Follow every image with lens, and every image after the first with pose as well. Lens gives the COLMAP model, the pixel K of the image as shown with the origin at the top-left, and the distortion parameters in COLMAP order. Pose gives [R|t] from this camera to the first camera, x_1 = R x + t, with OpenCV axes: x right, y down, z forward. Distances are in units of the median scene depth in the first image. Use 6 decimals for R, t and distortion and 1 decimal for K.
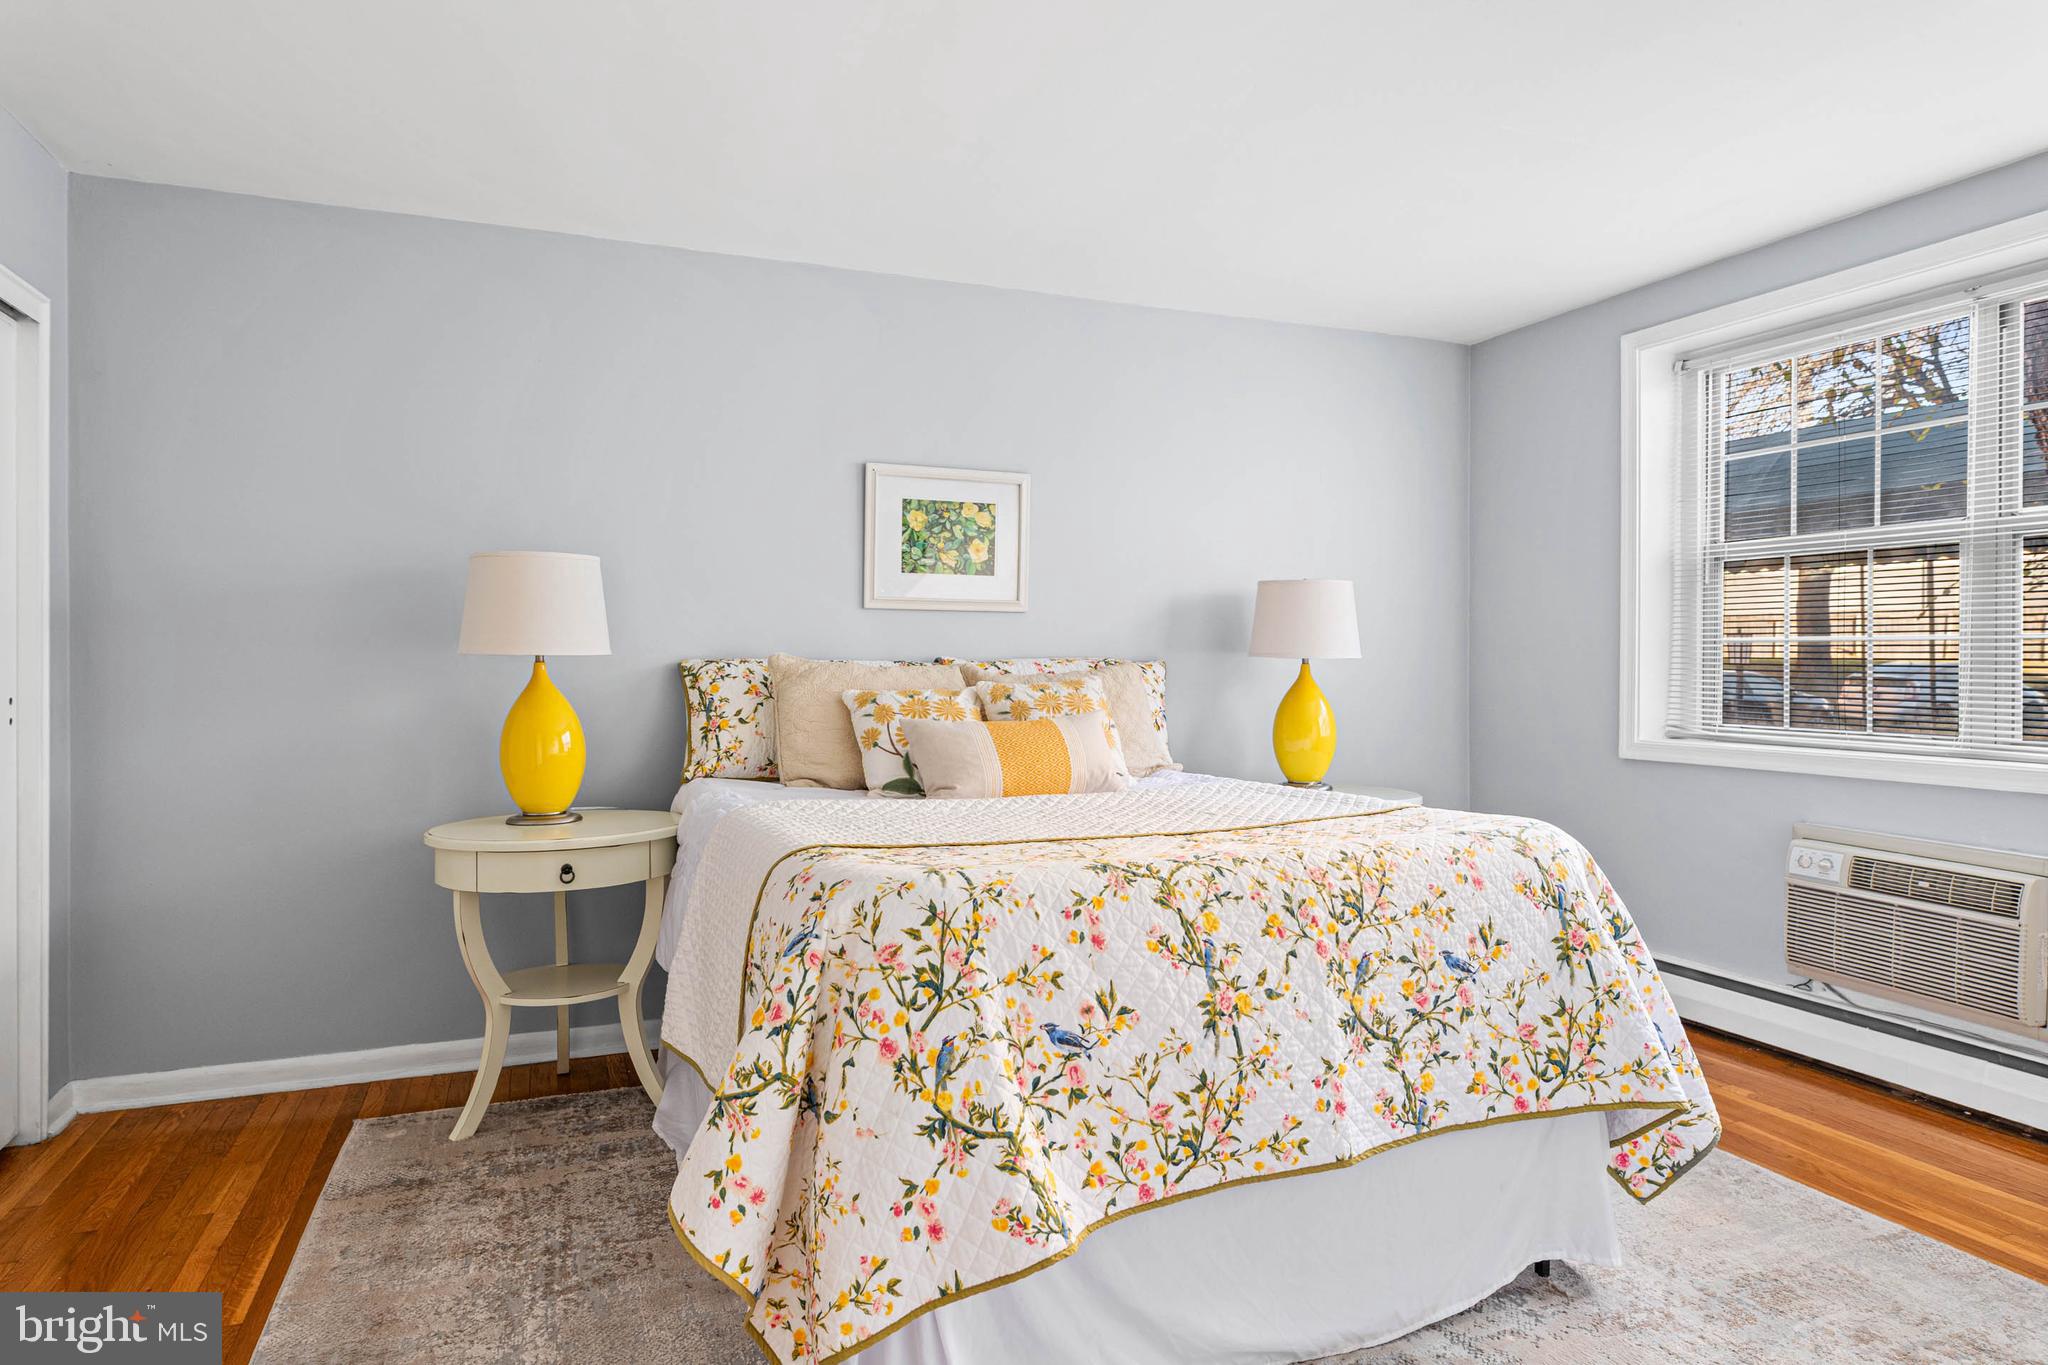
lens RADIAL K [[1191.0, 0, 1035.3], [0, 1191.0, 667.5], [0, 0, 1]] dist [0.008594, -0.006604]
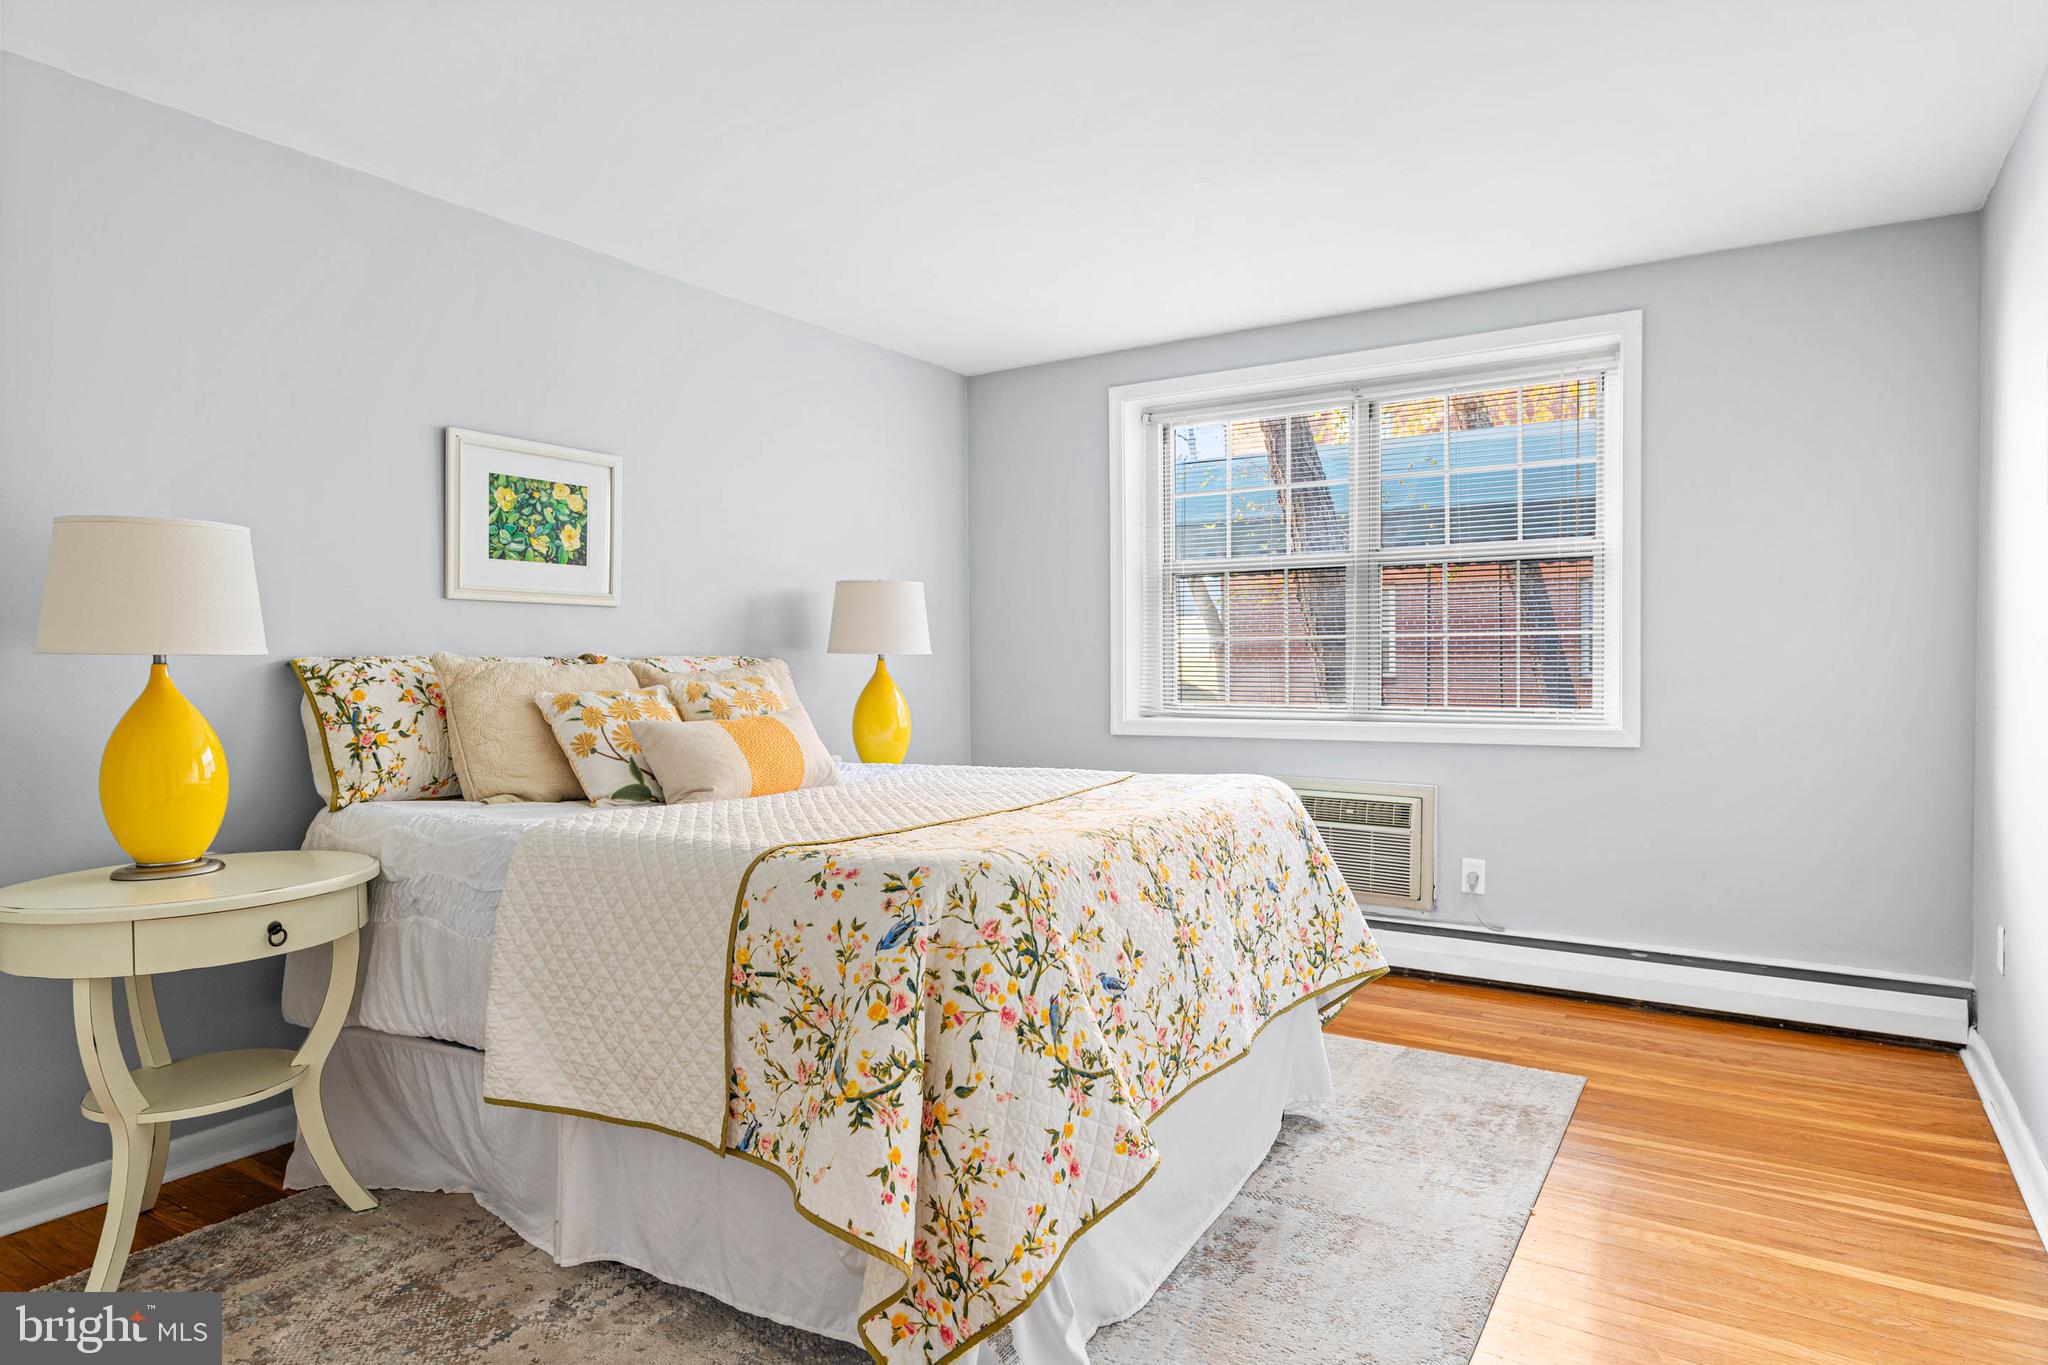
lens RADIAL K [[1191.0, 0, 1067.5], [0, 1191.0, 685.6], [0, 0, 1]] dist [0.008594, -0.006604]
pose [[0.812088, -0.021216, 0.583150, -0.552313], [0.012681, 0.999744, 0.018712, 0.004615], [-0.583398, -0.007801, 0.812149, 0.086573]]
